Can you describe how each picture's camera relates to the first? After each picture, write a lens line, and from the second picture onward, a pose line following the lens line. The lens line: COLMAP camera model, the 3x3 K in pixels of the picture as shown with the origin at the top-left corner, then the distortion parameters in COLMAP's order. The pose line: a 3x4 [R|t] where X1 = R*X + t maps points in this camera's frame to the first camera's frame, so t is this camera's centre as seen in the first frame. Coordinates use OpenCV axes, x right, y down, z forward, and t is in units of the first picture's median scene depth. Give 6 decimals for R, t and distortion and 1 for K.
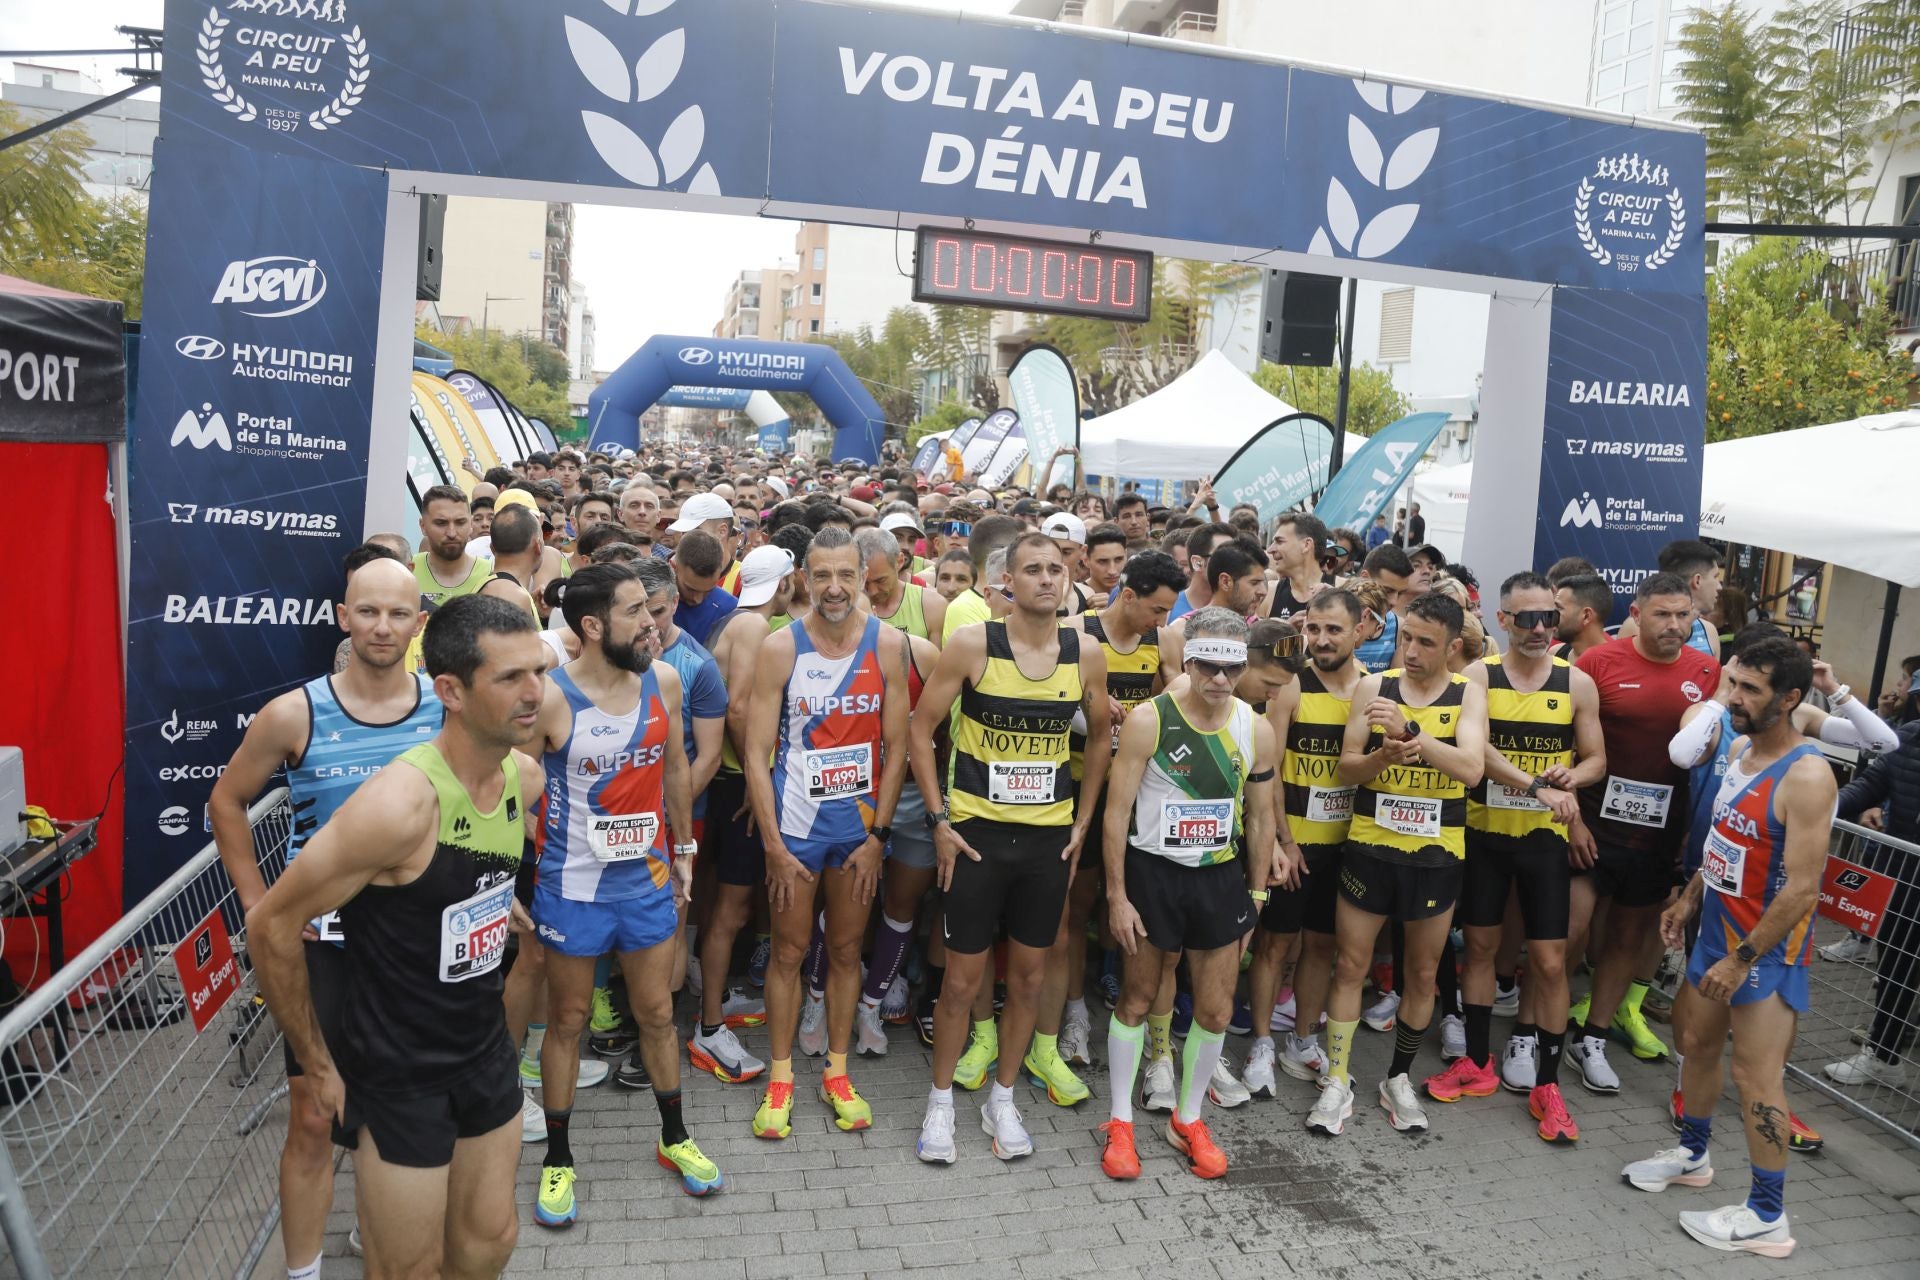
lens RADIAL K [[1358.1, 0, 1016.9], [0, 1358.1, 647.1], [0, 0, 1]] dist [-0.138346, 0.088884]
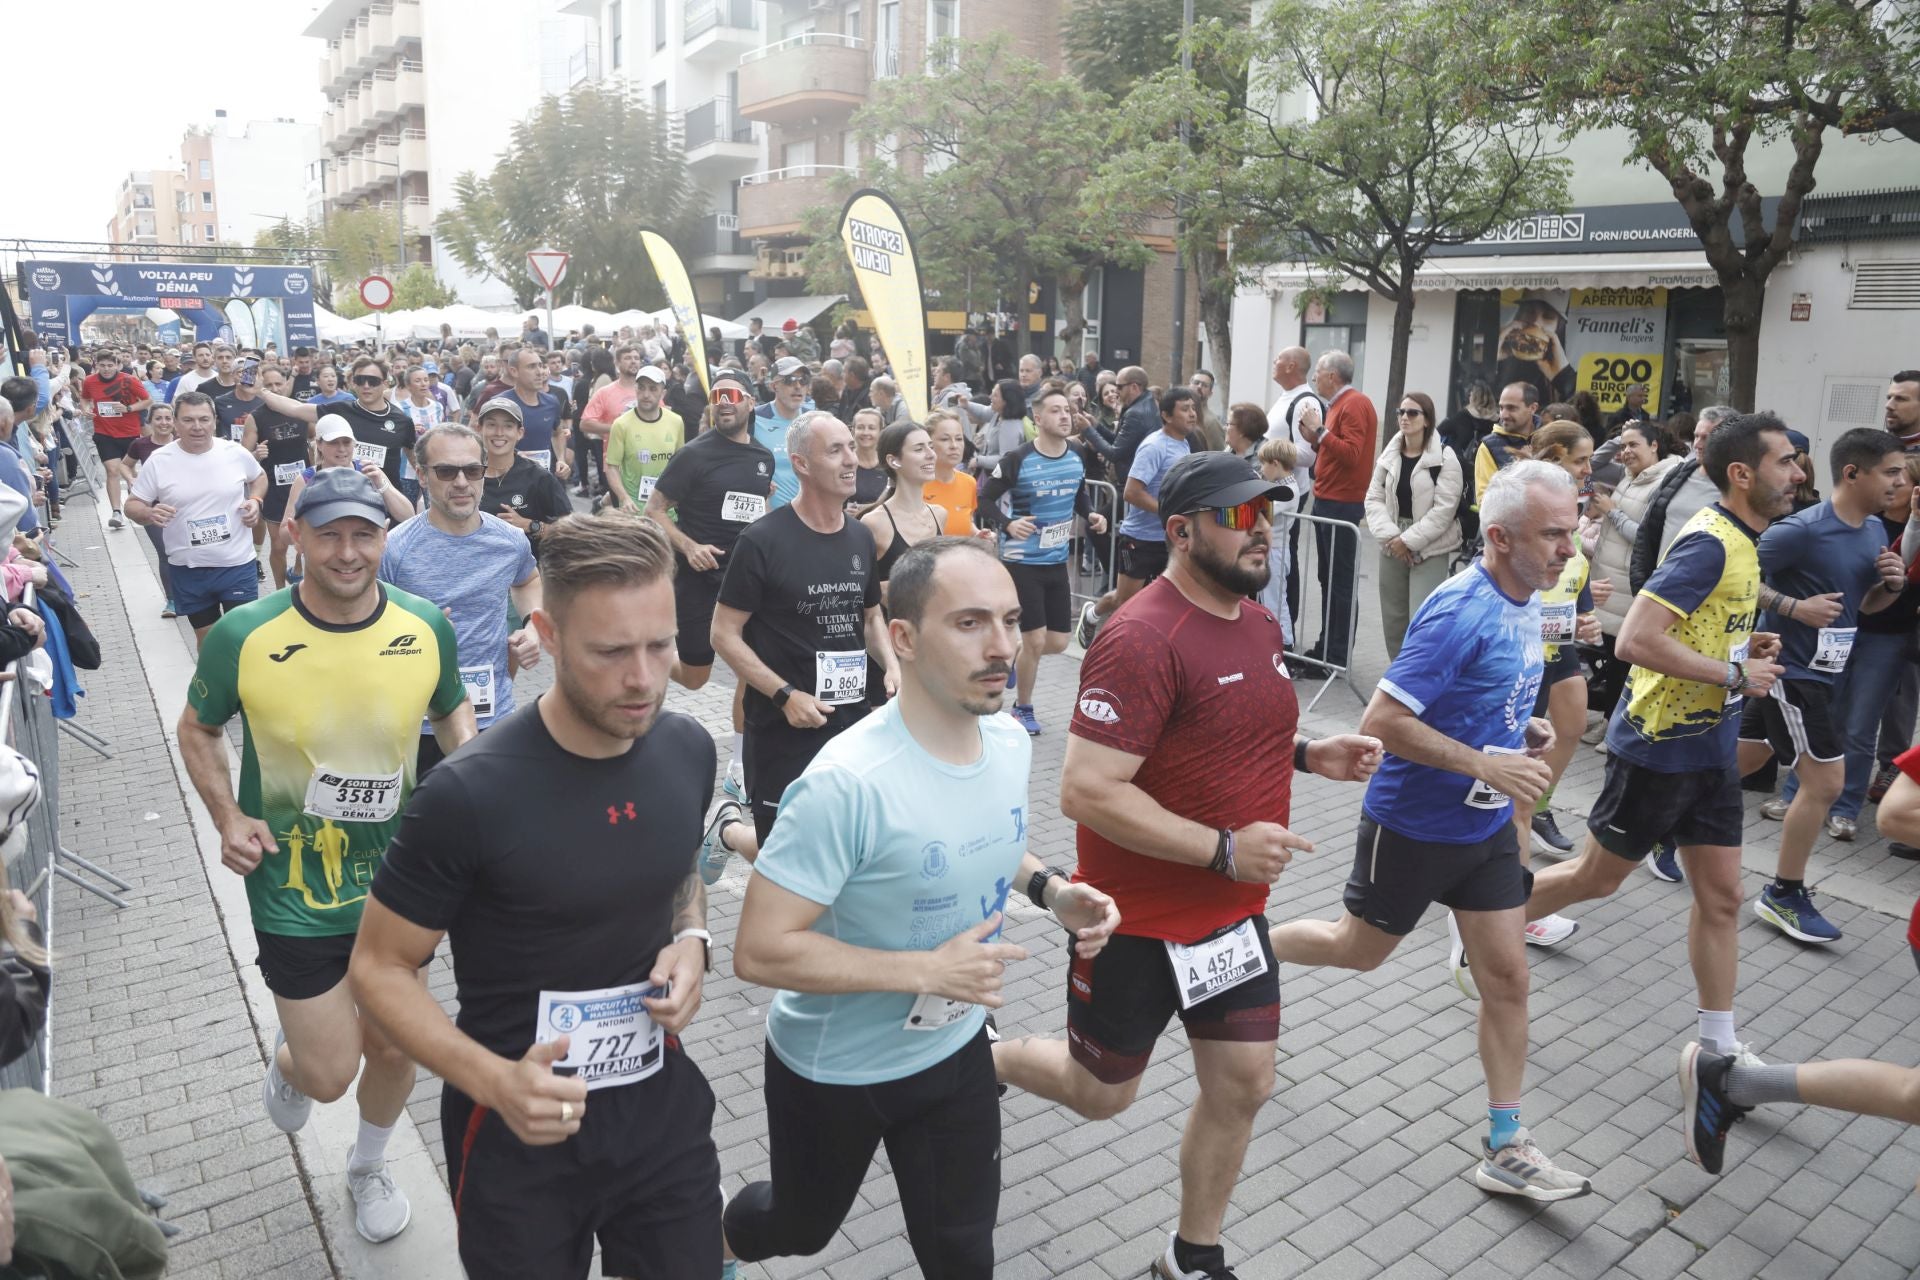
lens RADIAL K [[1294.9, 0, 986.1], [0, 1294.9, 643.5], [0, 0, 1]] dist [-0.122535, 0.063036]
pose [[0.924407, -0.123732, 0.360779, 1.205682], [0.078585, 0.987409, 0.137285, 0.784538], [-0.373223, -0.098555, 0.922492, -5.838915]]
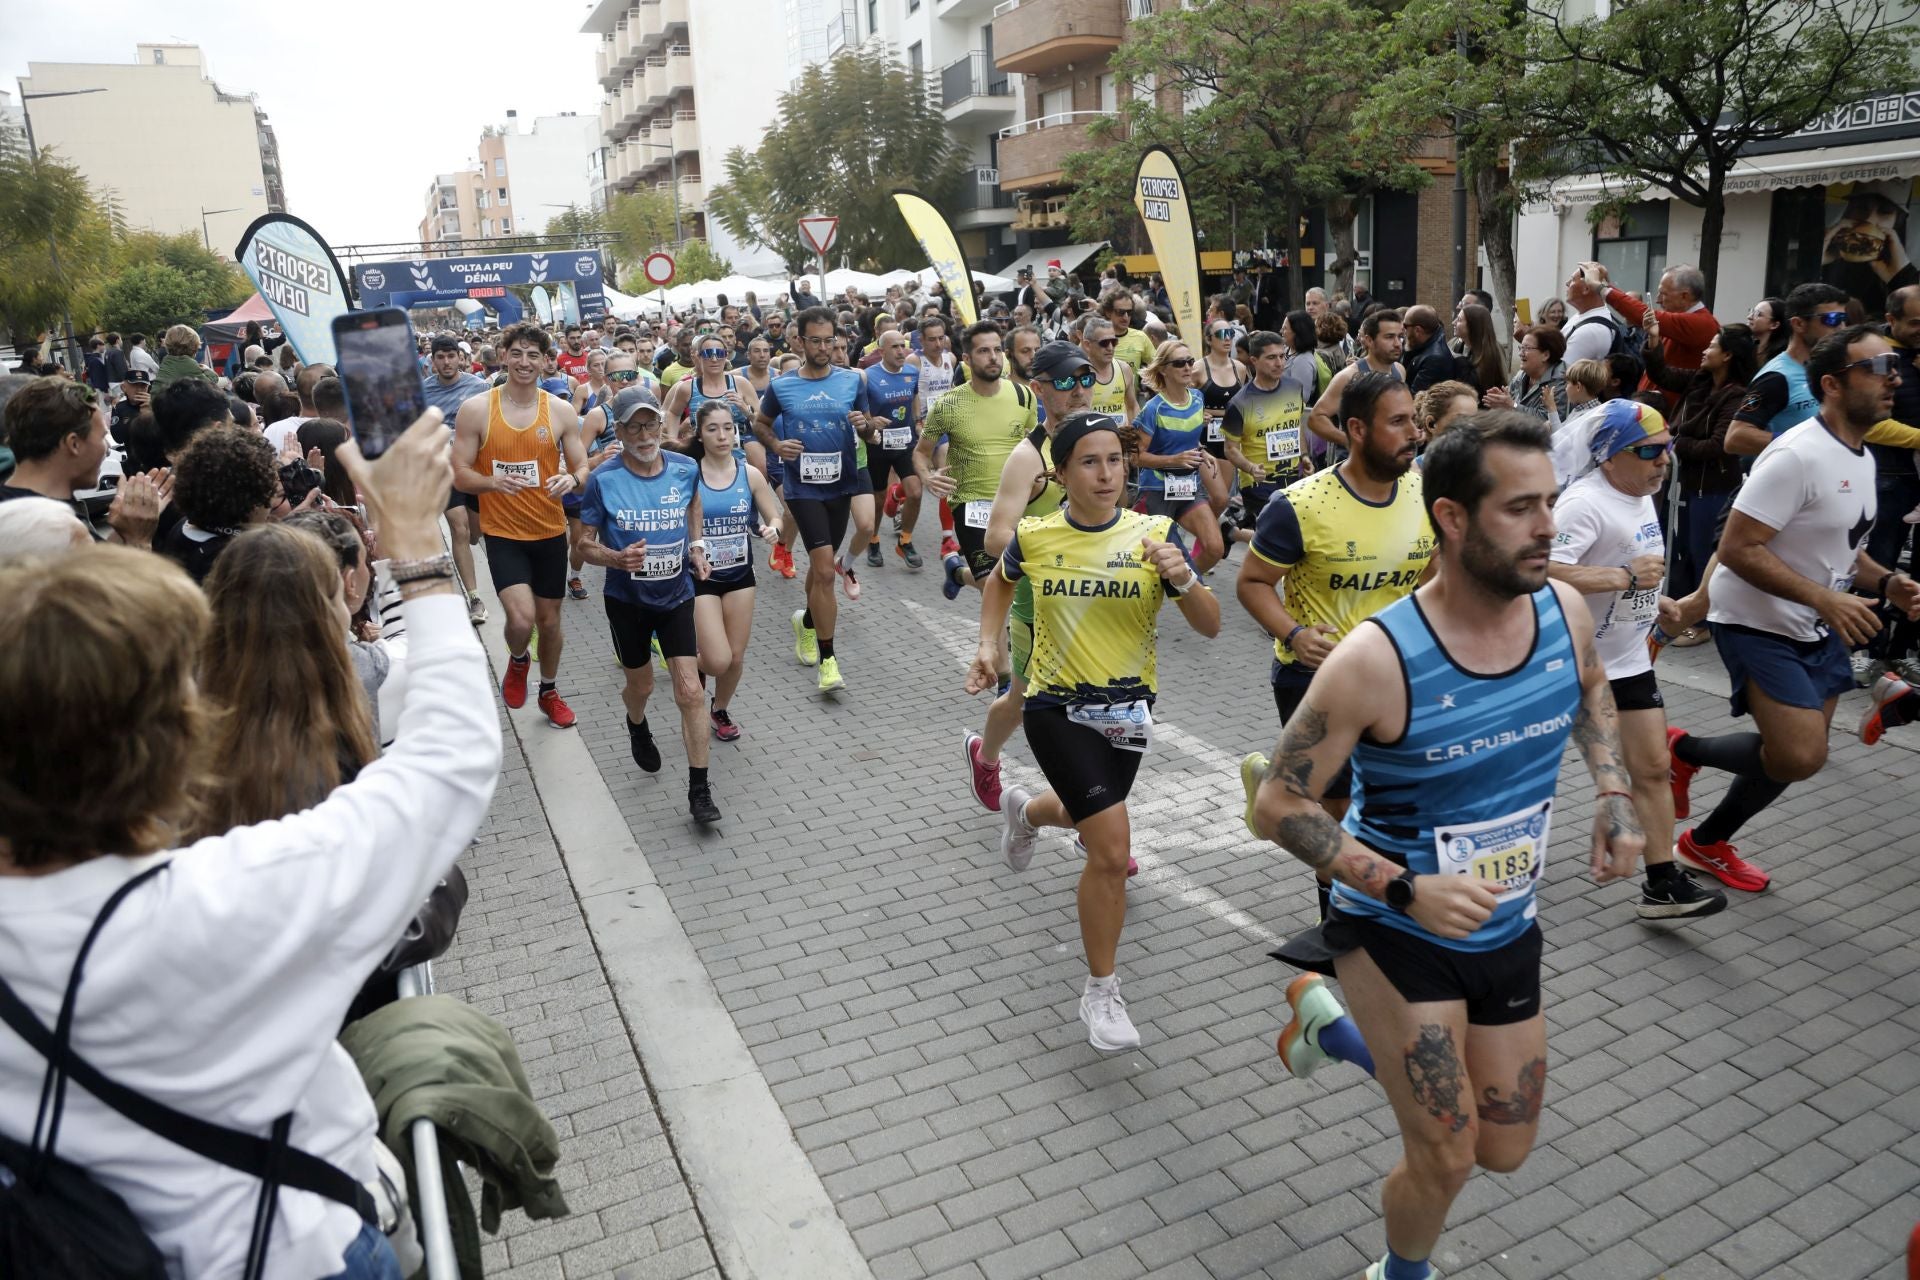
lens RADIAL K [[1295.3, 0, 987.3], [0, 1295.3, 644.5], [0, 0, 1]] dist [-0.124239, 0.066334]
pose [[0.975319, -0.152983, 0.159216, 1.186280], [0.128379, 0.979569, 0.154801, 0.788317], [-0.179645, -0.130540, 0.975032, -5.833655]]
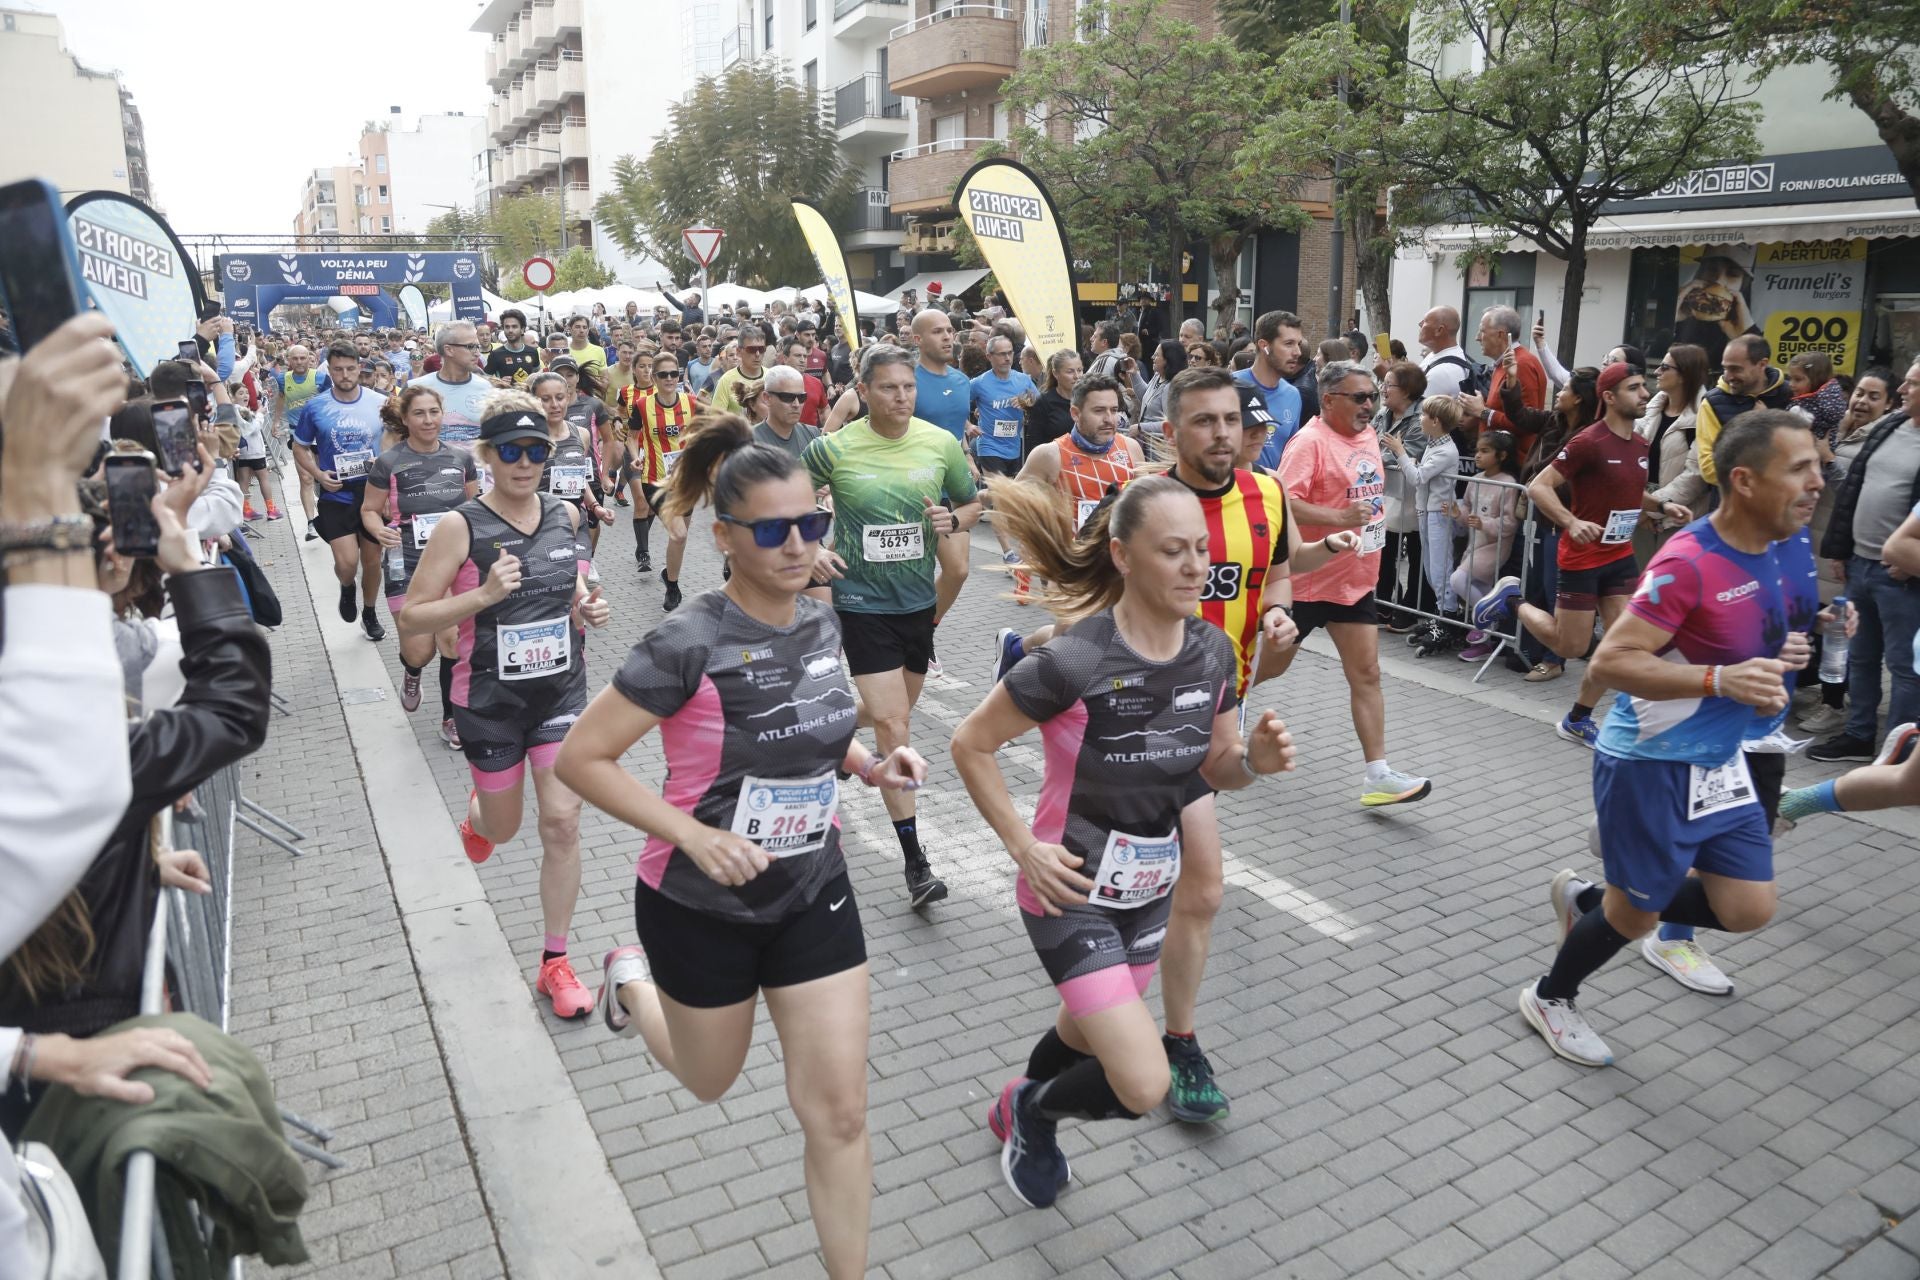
lens RADIAL K [[1295.3, 0, 987.3], [0, 1295.3, 644.5], [0, 0, 1]] dist [-0.124239, 0.066334]
pose [[0.960012, -0.123636, 0.251181, 1.207283], [0.088695, 0.985302, 0.145993, 0.798379], [-0.265539, -0.117876, 0.956867, -5.820828]]
